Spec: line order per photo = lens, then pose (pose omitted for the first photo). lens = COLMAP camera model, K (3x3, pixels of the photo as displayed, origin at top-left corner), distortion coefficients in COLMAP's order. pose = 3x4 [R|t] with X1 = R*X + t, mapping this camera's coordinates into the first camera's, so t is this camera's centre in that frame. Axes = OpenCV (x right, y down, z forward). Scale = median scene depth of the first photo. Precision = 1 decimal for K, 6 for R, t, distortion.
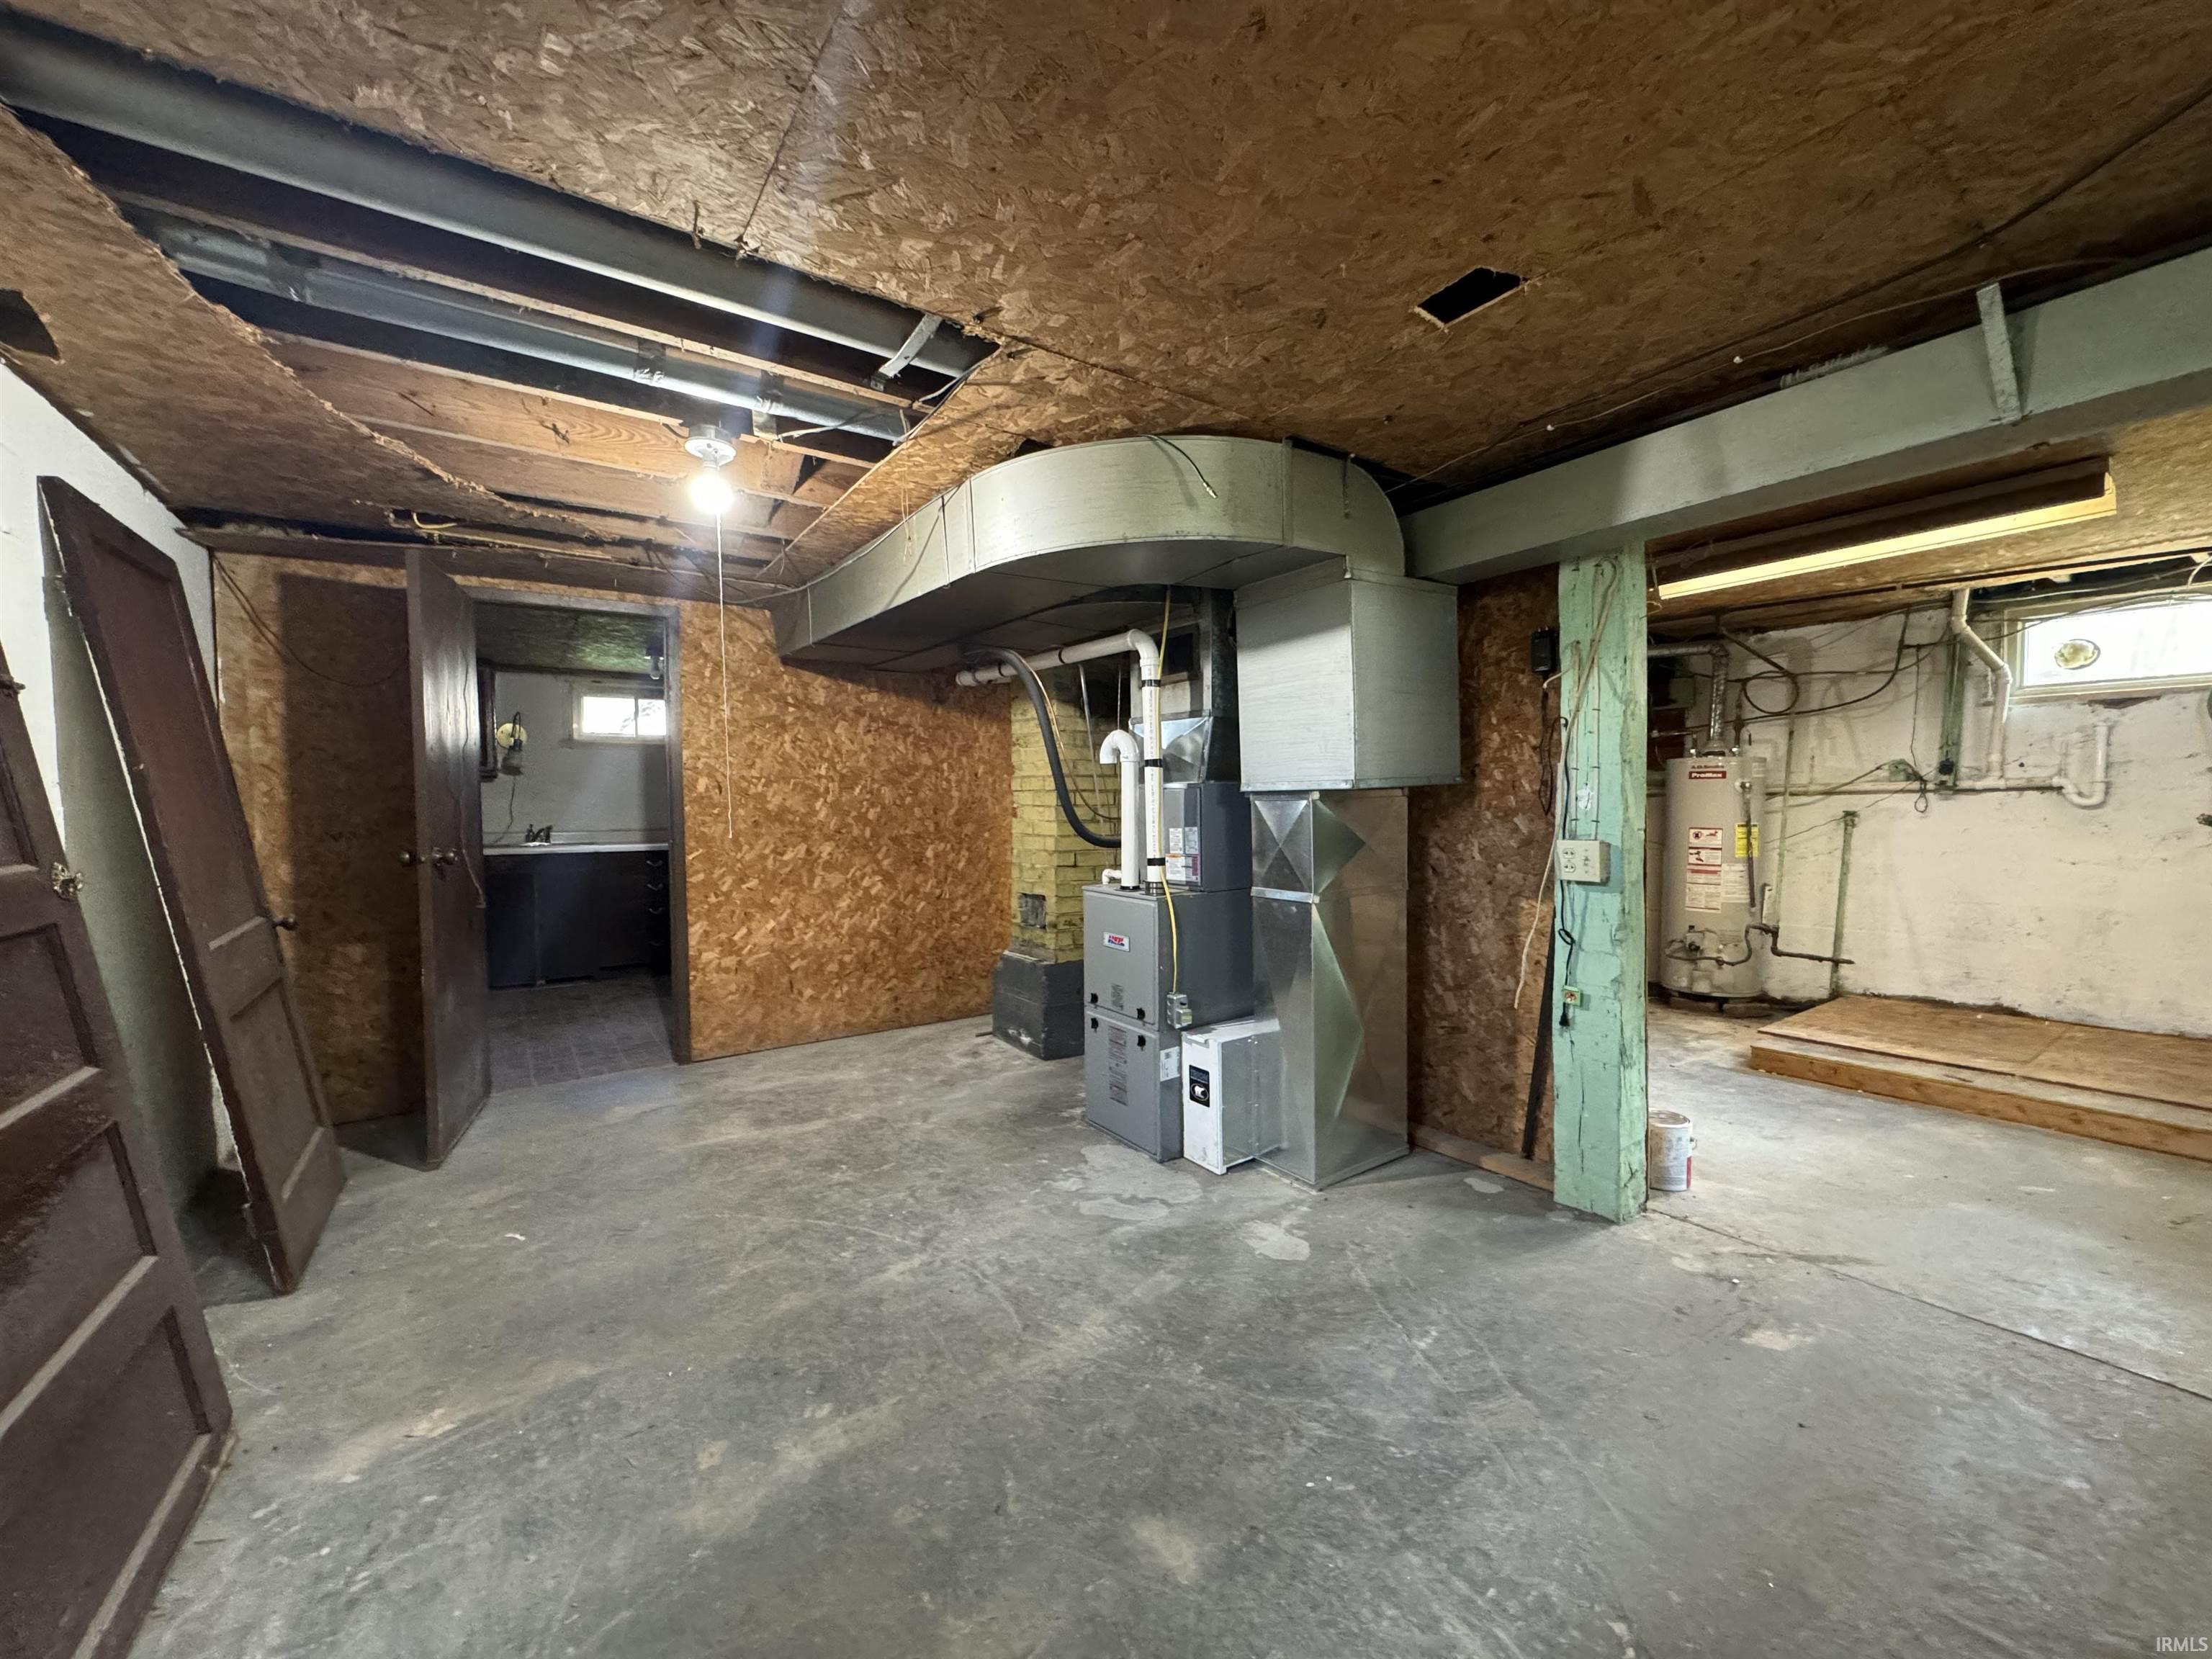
lens RADIAL K [[886.1, 0, 1105.1], [0, 886.1, 826.3], [0, 0, 1]] dist [-0.002832, 0.000548]
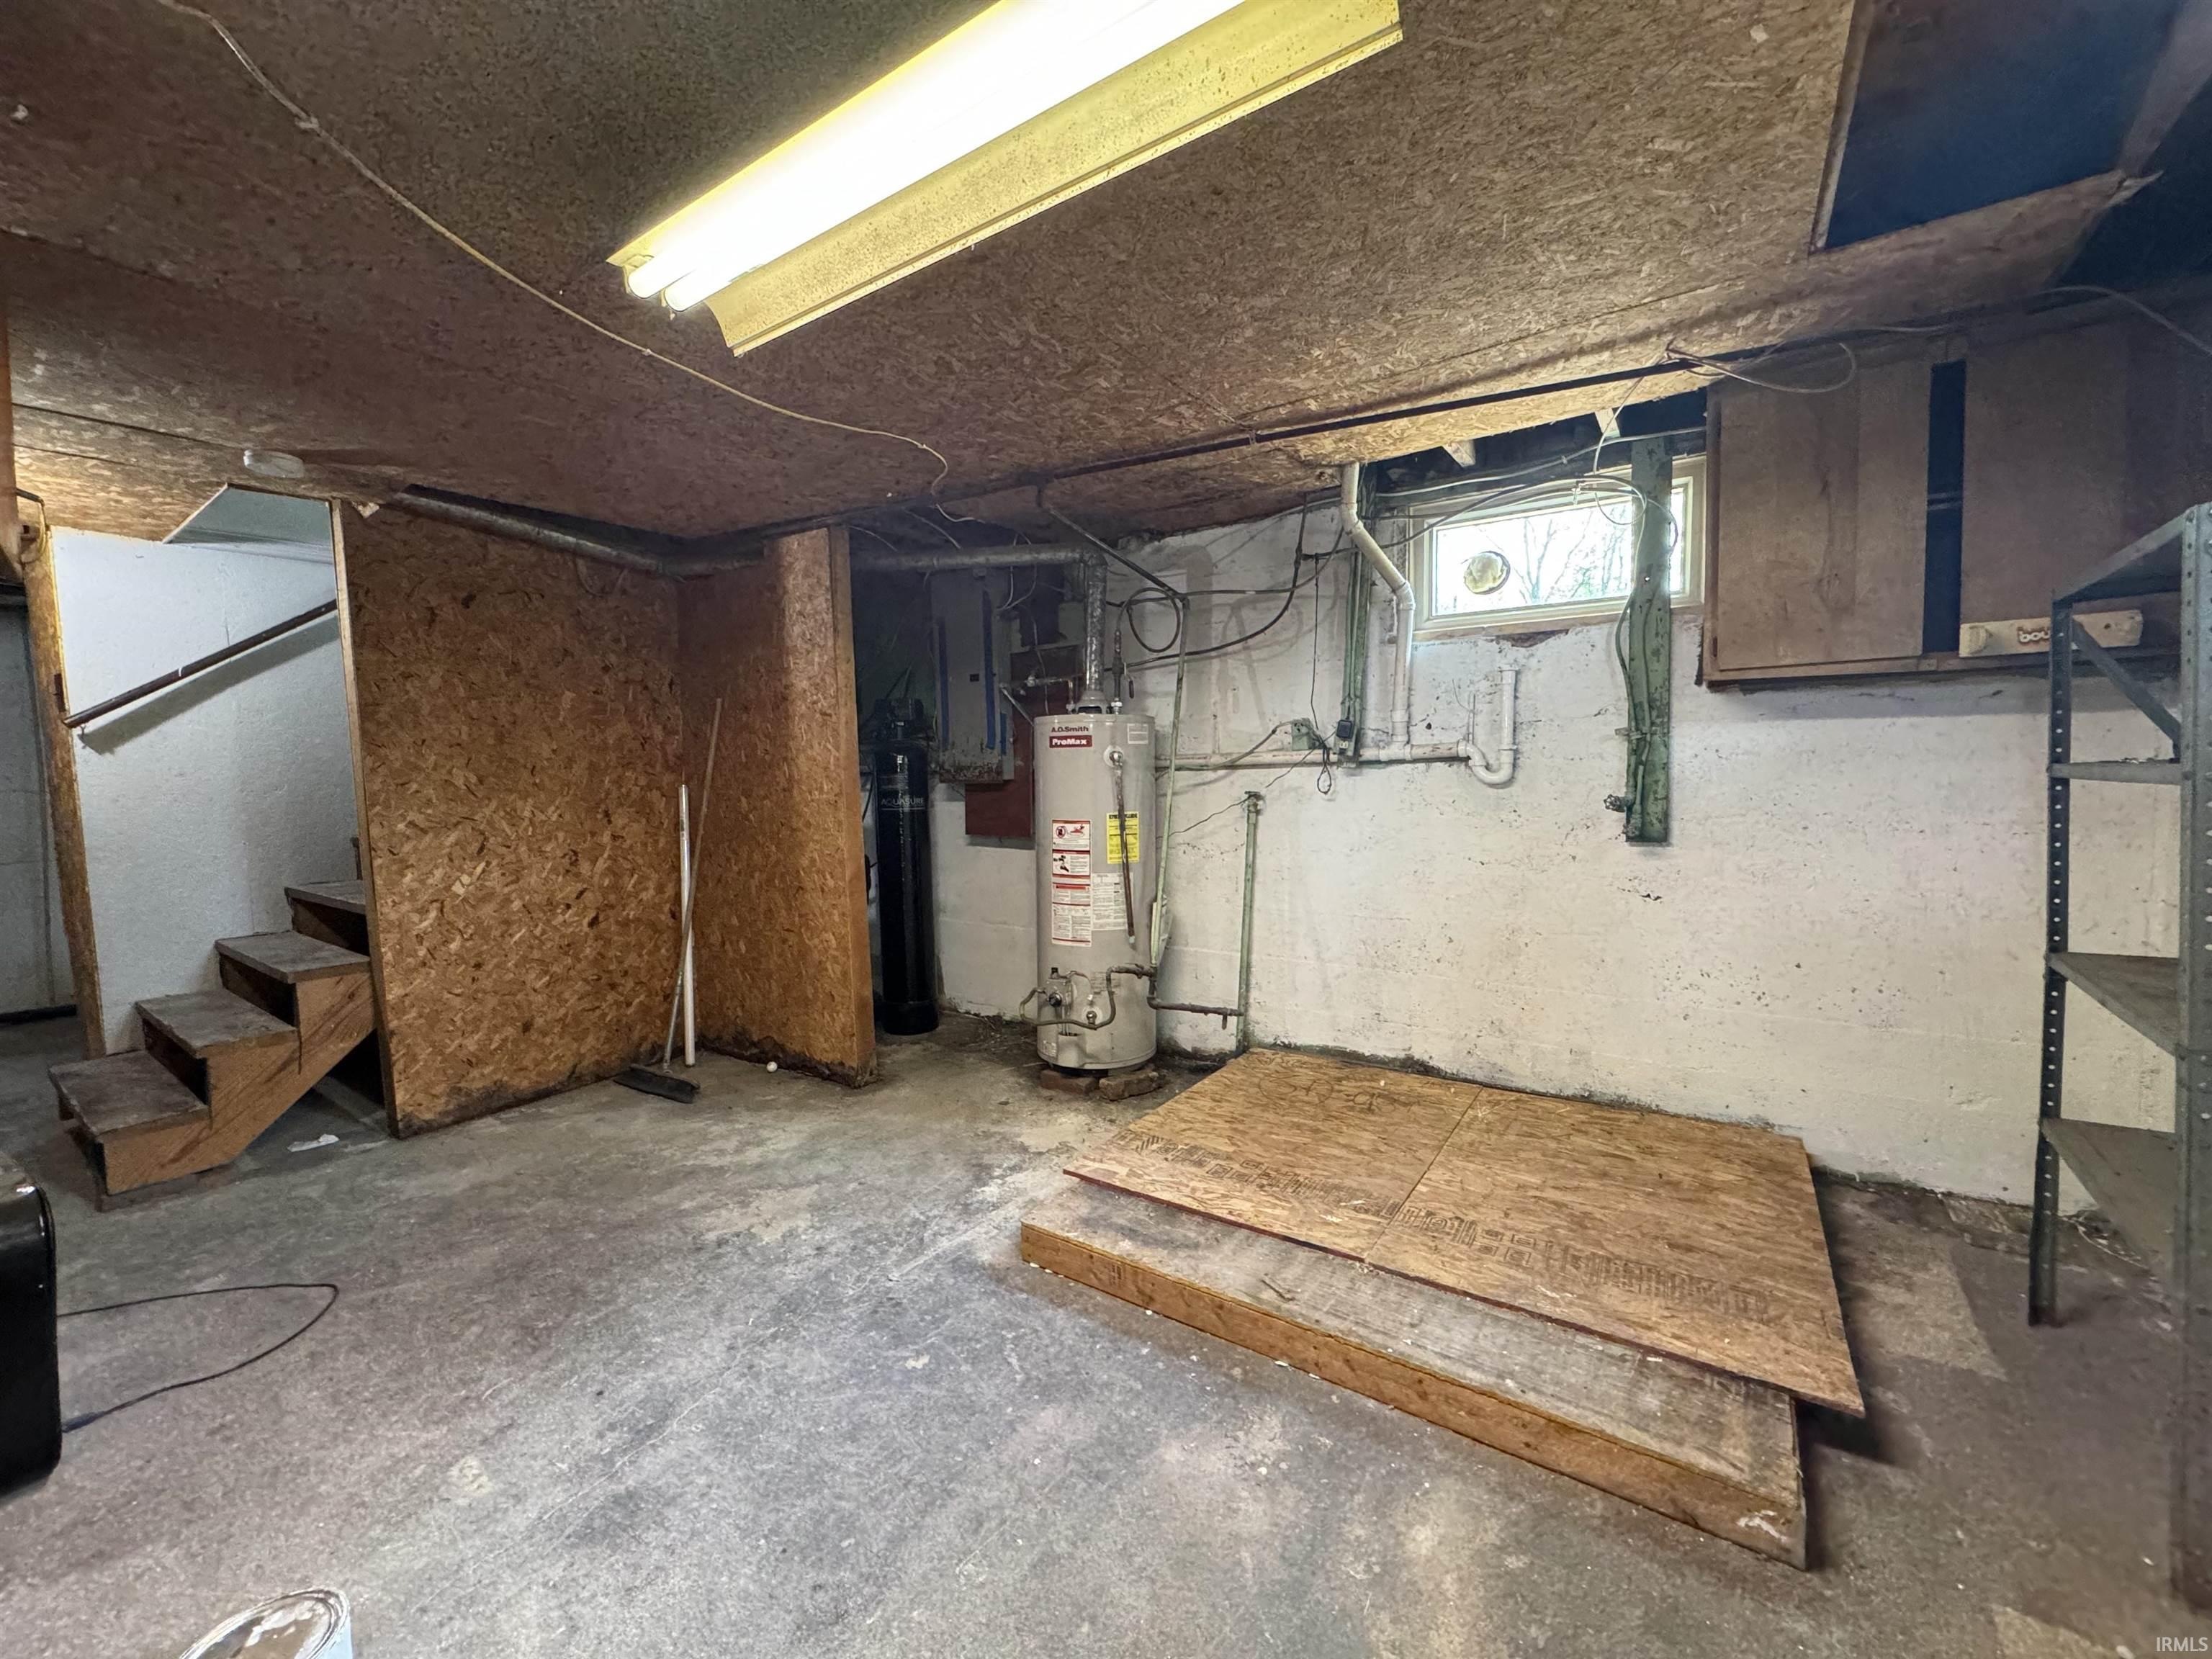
lens RADIAL K [[886.1, 0, 1107.0], [0, 886.1, 822.4], [0, 0, 1]] dist [-0.002832, 0.000548]
pose [[0.937037, -0.031940, 0.347766, 0.511410], [0.021914, 0.999224, 0.032725, -0.019925], [-0.348542, -0.023044, 0.937010, 0.394167]]
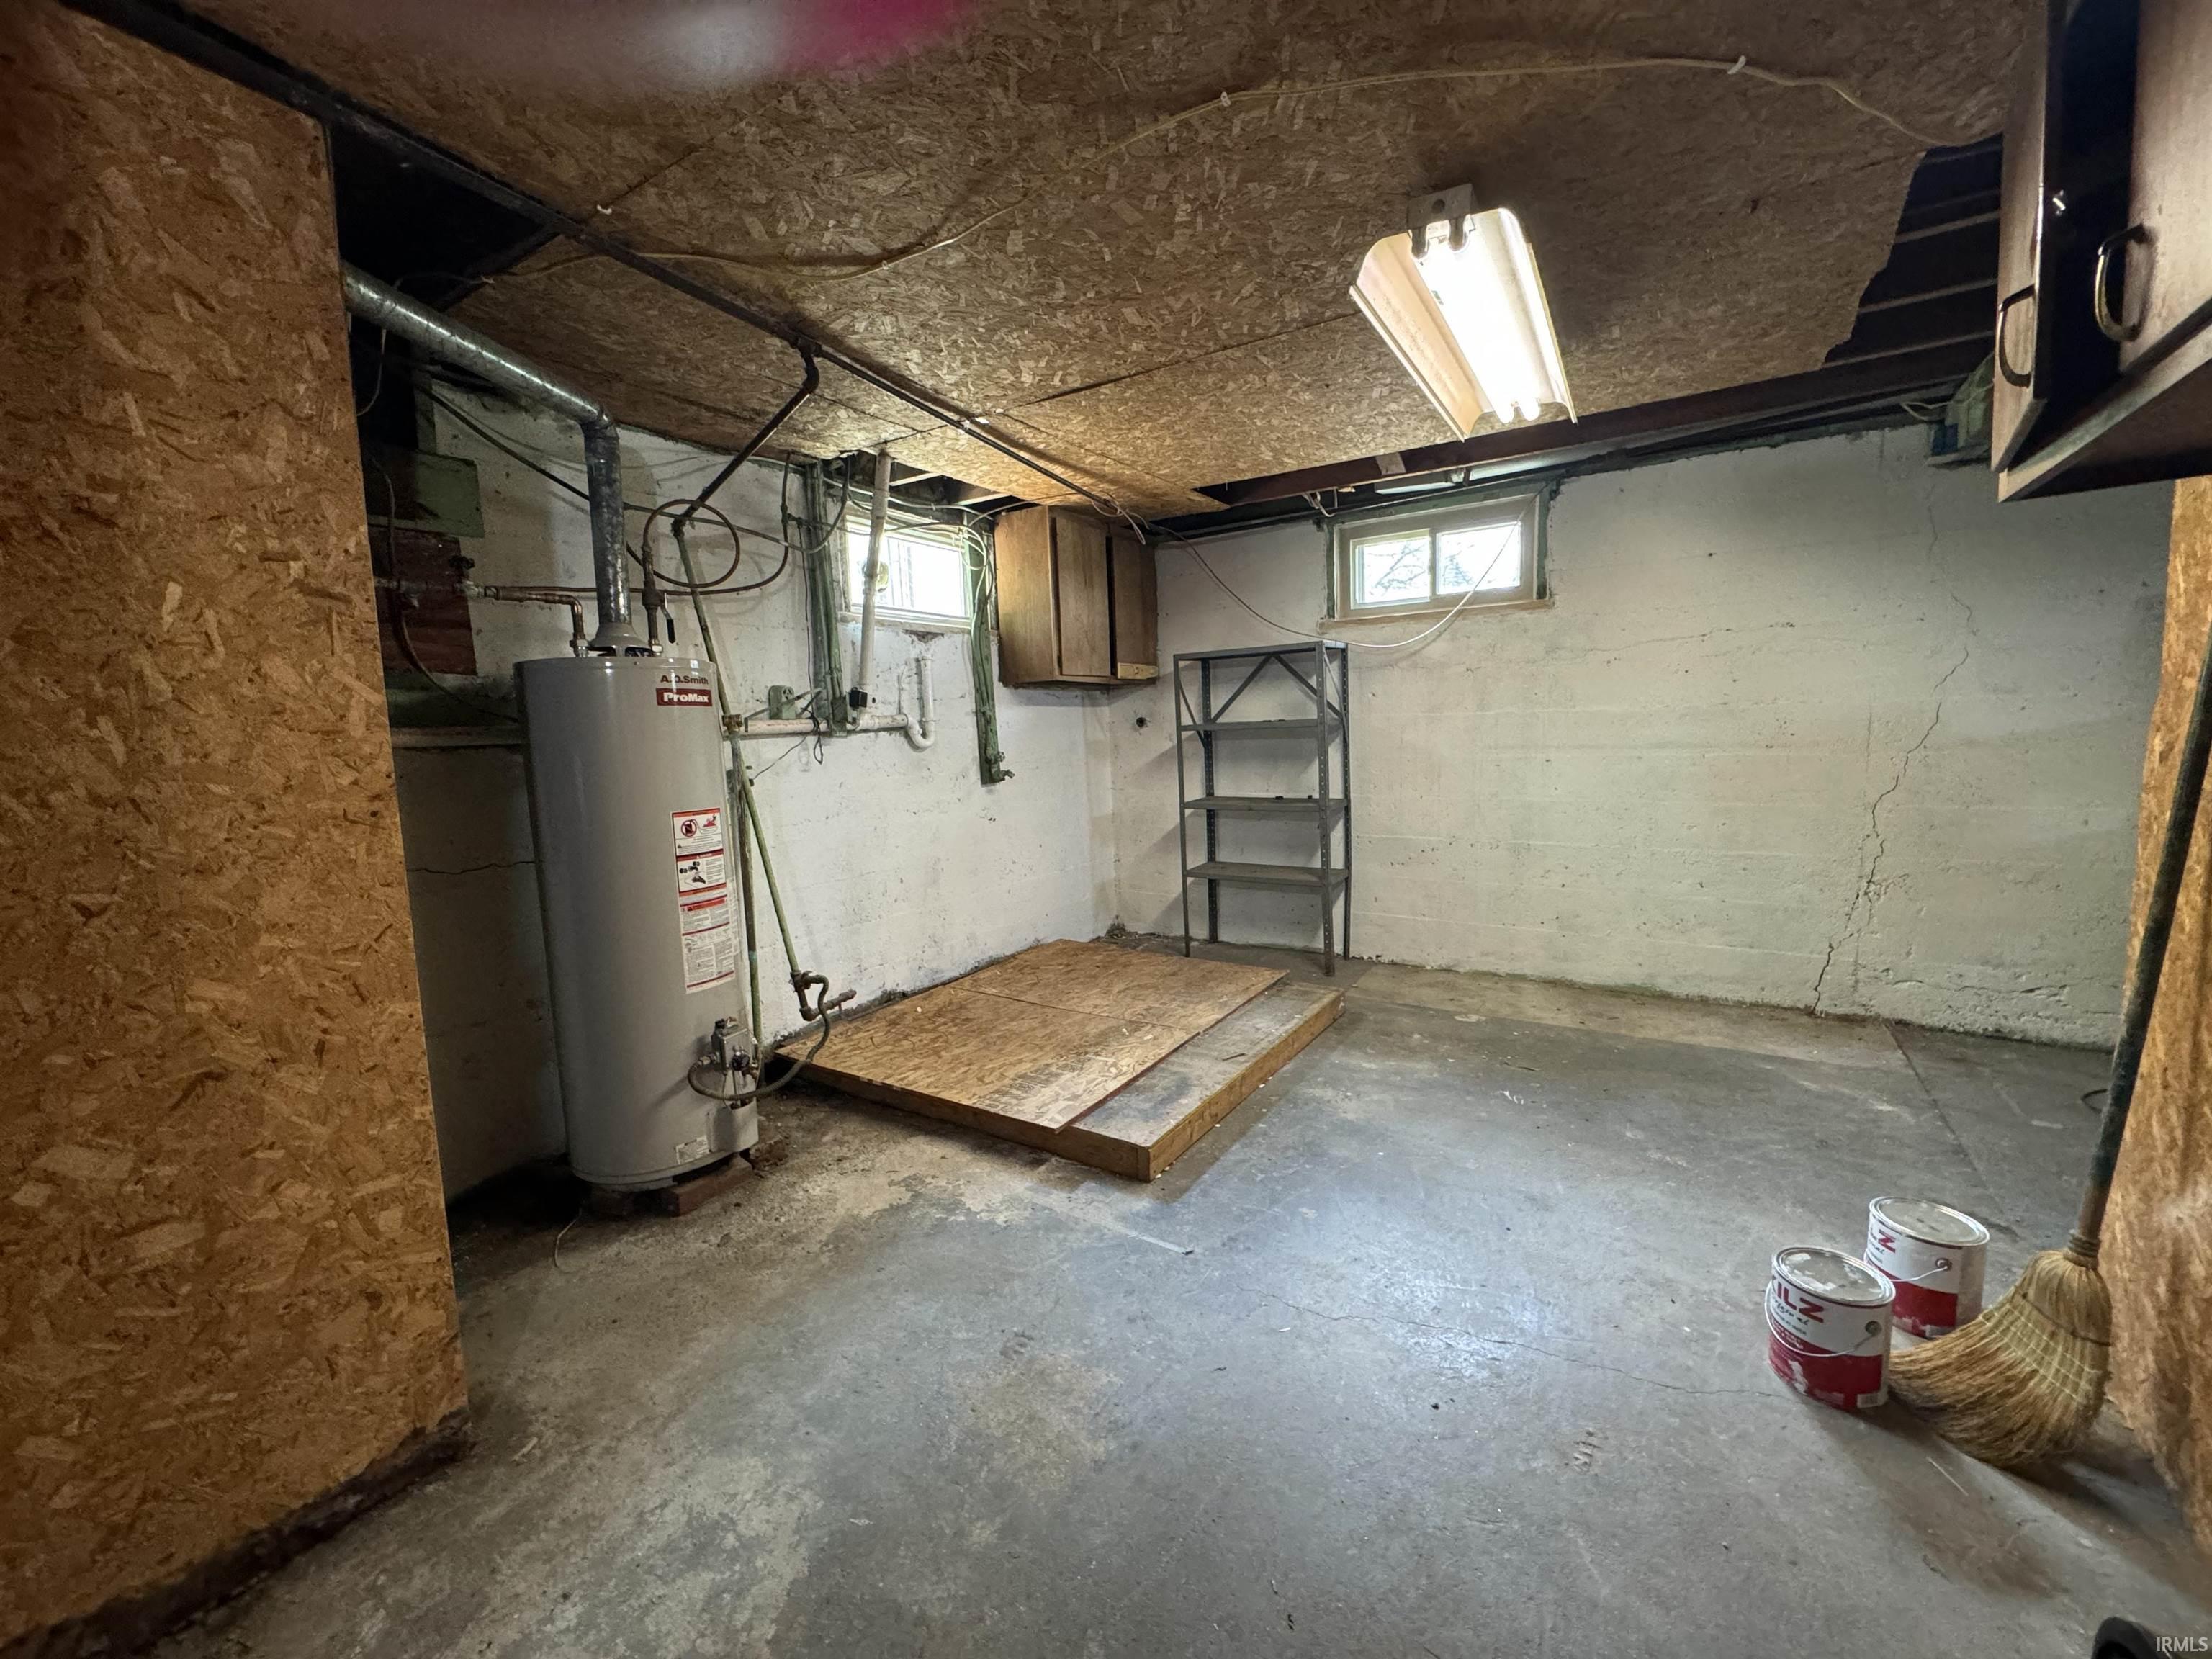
lens RADIAL K [[886.1, 0, 1104.7], [0, 886.1, 823.7], [0, 0, 1]] dist [-0.002832, 0.000548]
pose [[-0.375712, -0.079128, 0.923352, 0.177738], [0.066880, 0.991435, 0.112176, -0.032225], [-0.924320, 0.103900, -0.367202, 1.055024]]
